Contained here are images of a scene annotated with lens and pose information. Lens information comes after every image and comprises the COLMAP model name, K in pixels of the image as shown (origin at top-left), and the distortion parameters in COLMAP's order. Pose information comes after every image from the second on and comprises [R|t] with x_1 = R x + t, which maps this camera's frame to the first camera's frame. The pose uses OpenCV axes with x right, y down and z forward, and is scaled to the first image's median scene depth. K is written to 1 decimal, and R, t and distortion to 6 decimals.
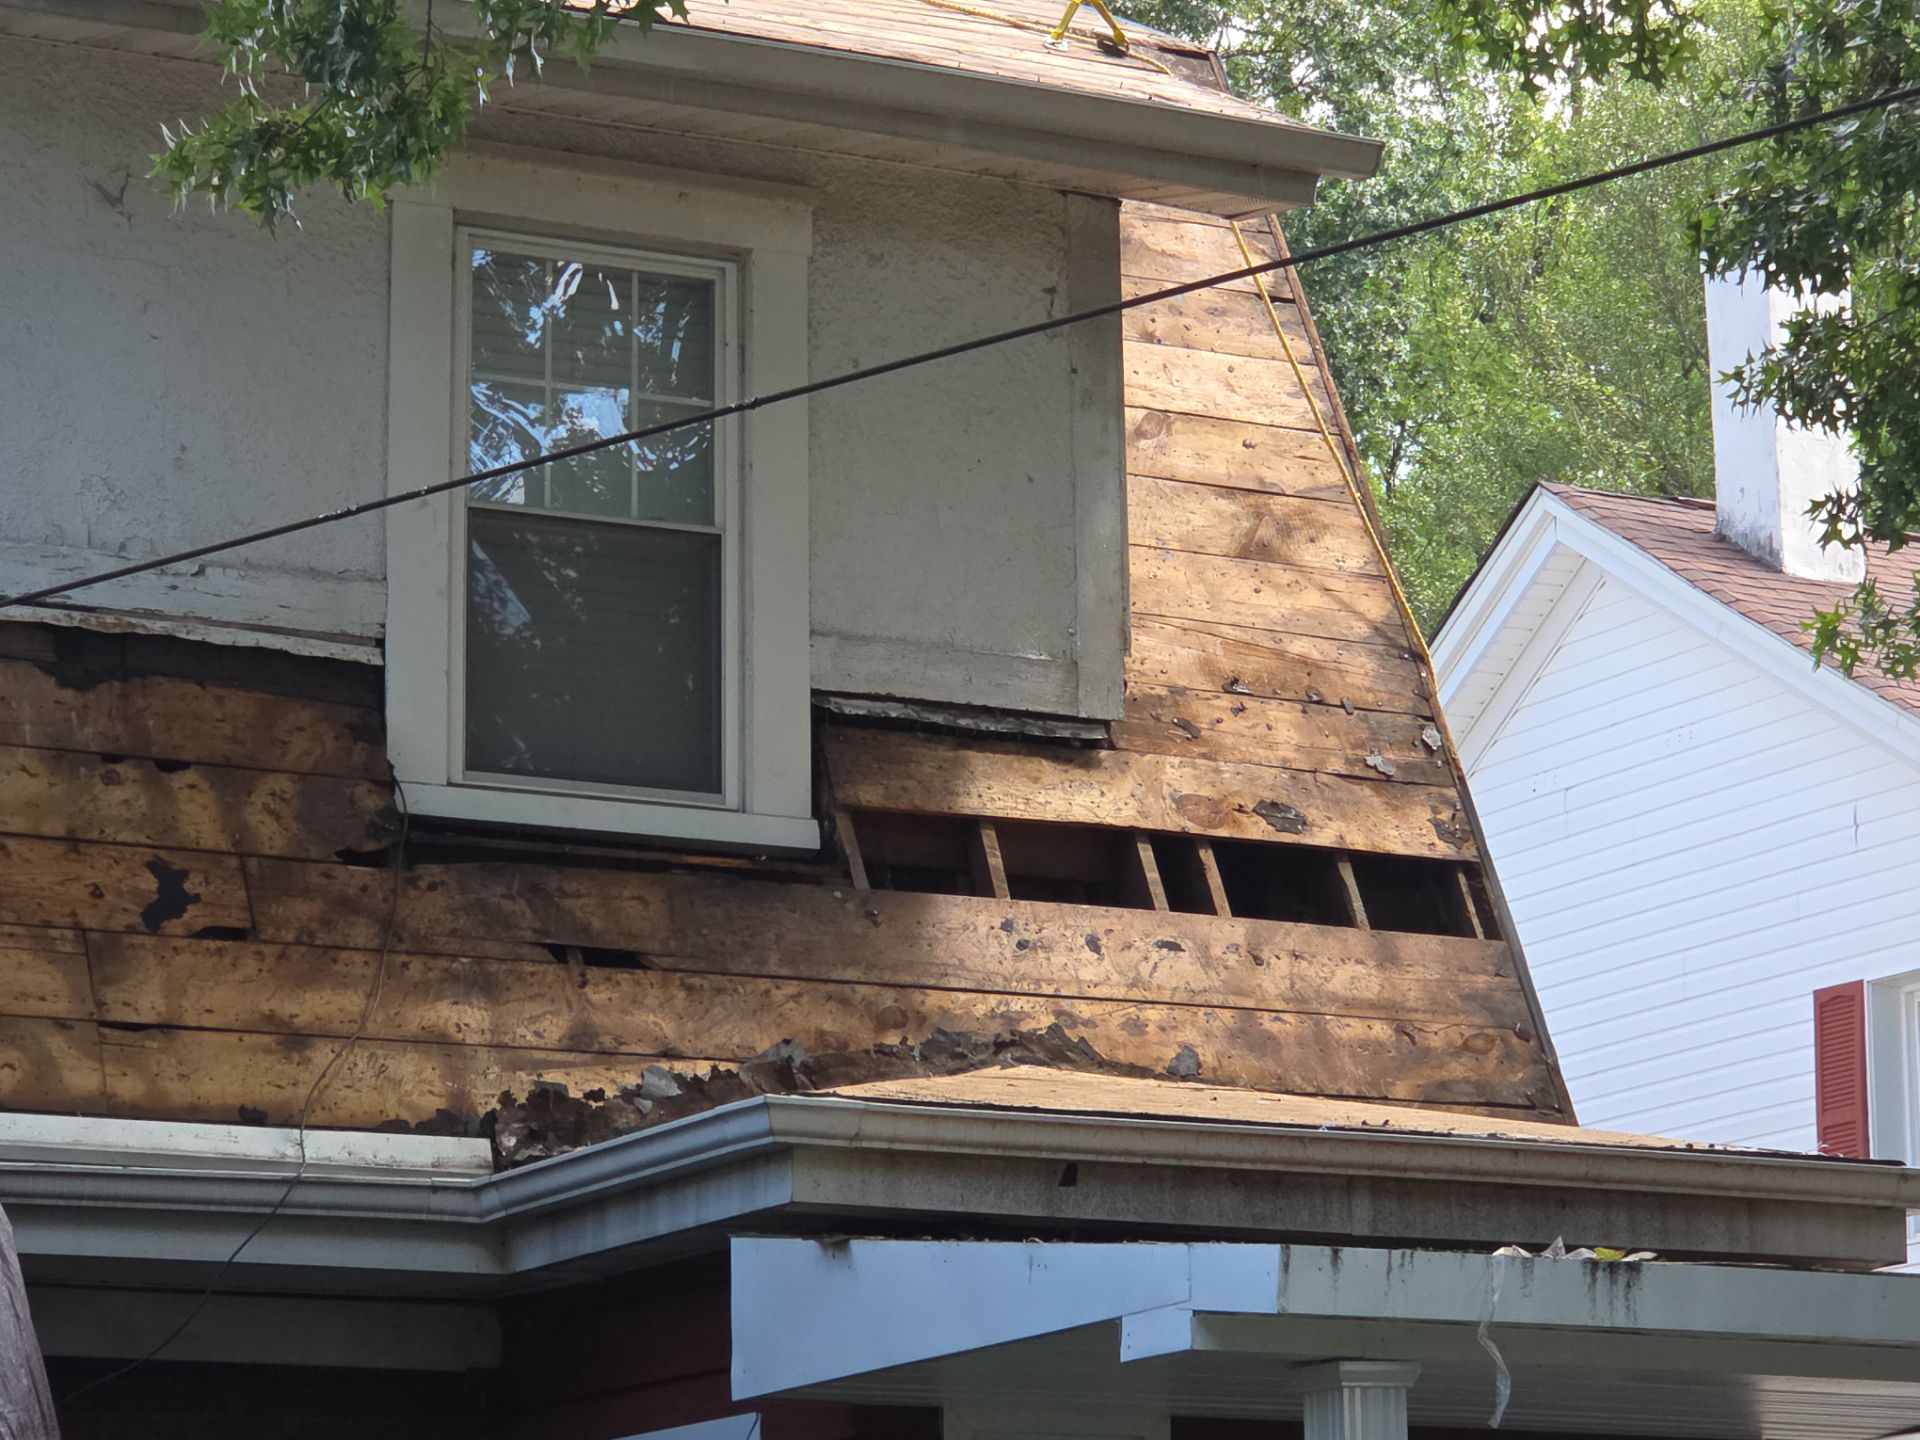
lens RADIAL K [[6173.7, 0, 967.8], [0, 6173.7, 707.3], [0, 0, 1]] dist [-1.344998, 28.899777]
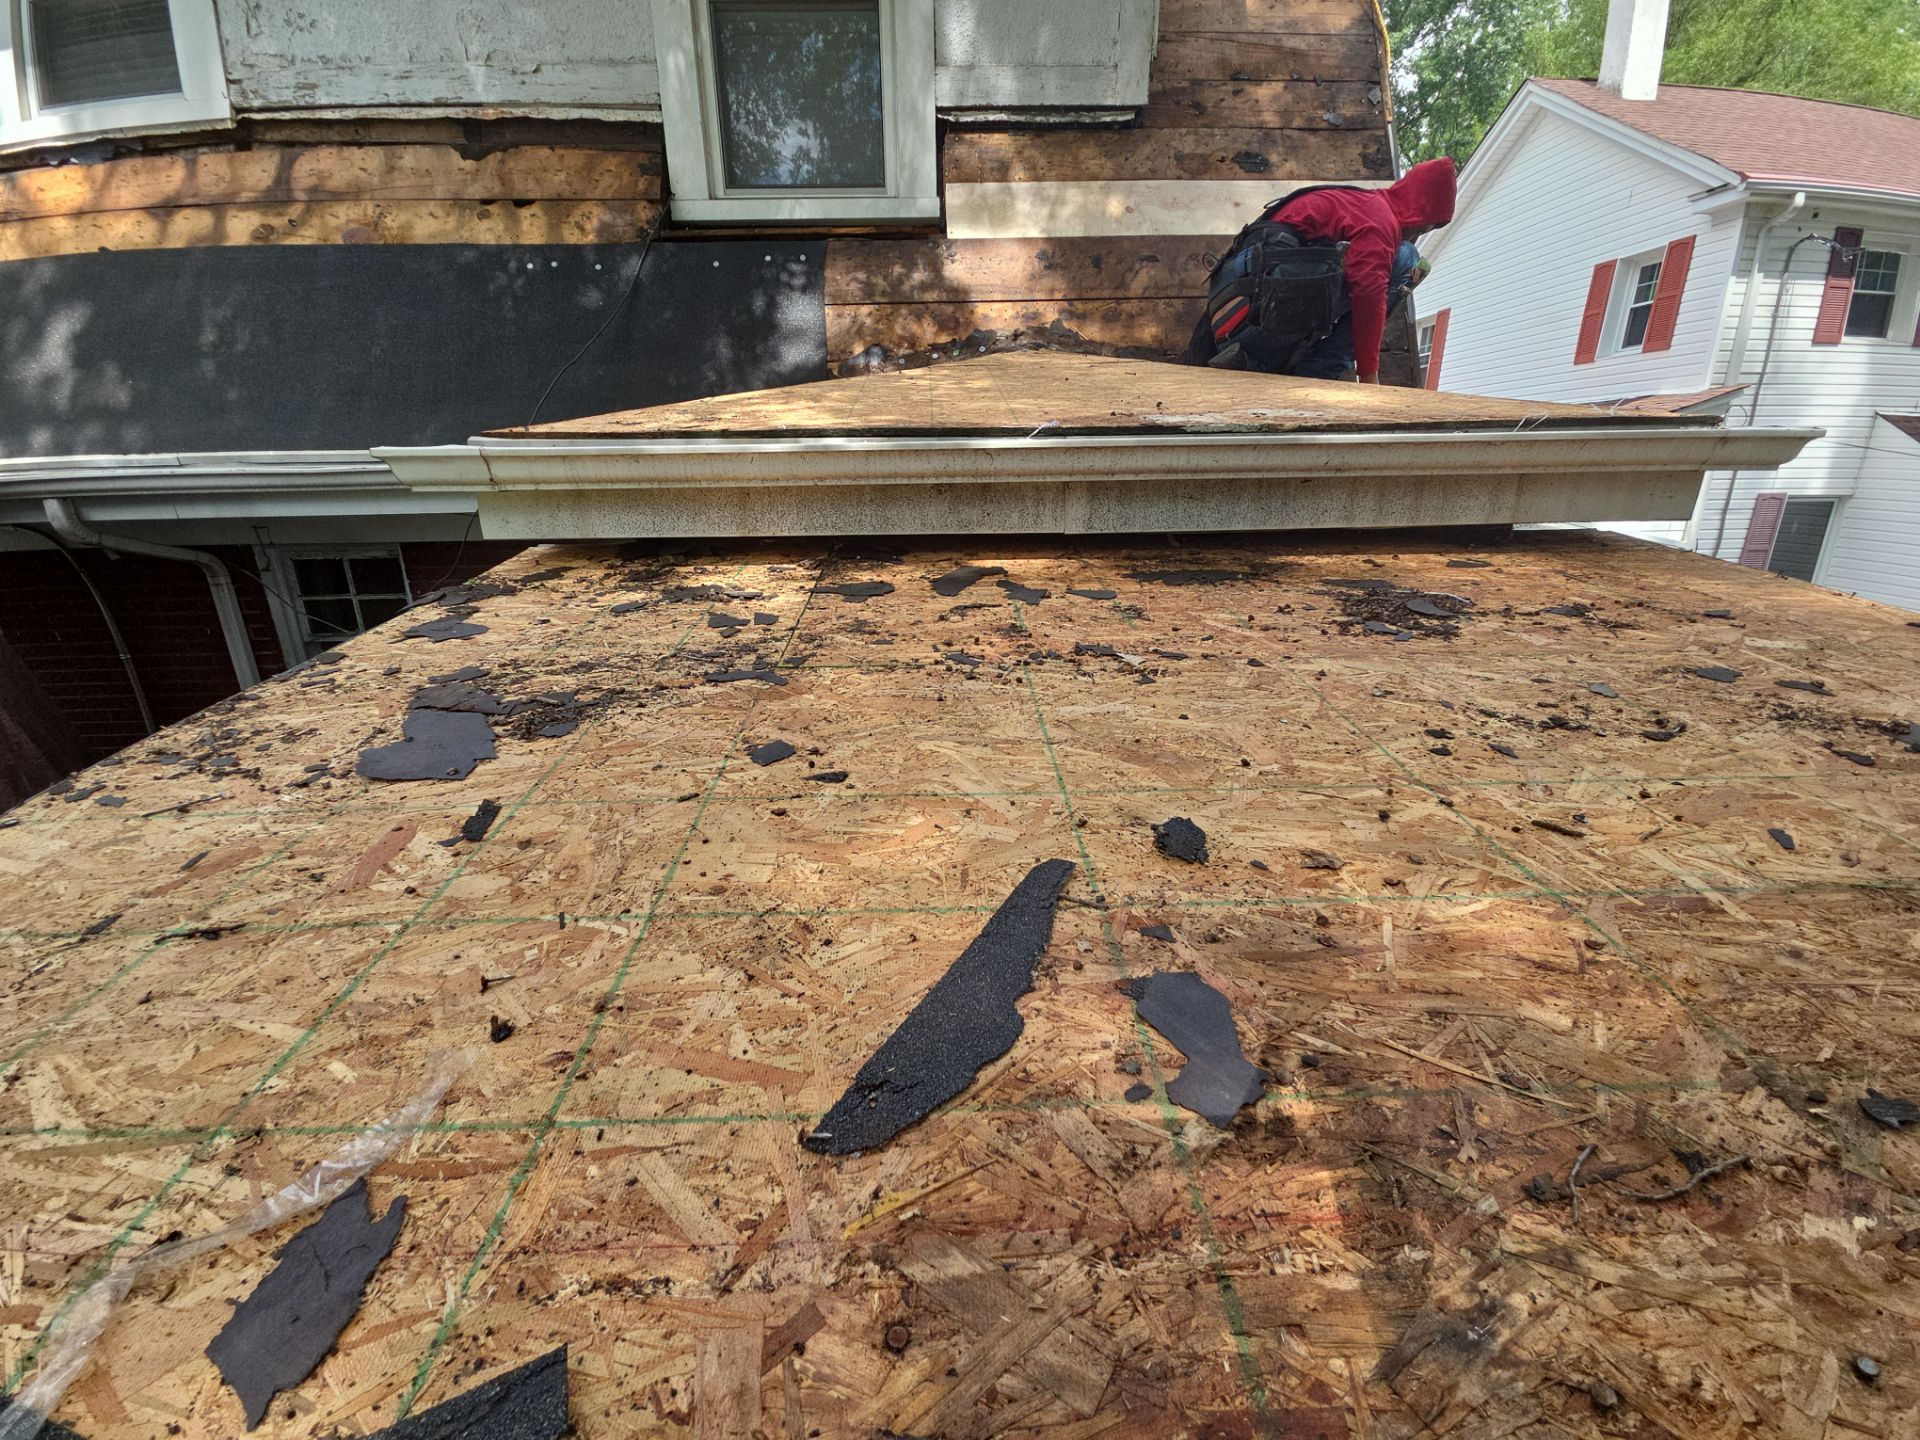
lens RADIAL K [[782.3, 0, 960.5], [0, 782.3, 731.0], [0, 0, 1]] dist [0.066979, -0.035417]
pose [[0.893817, 0.132546, -0.428395, 0.104574], [0.100767, 0.871521, 0.479893, 0.043880], [0.436963, -0.472105, 0.765624, 0.802288]]
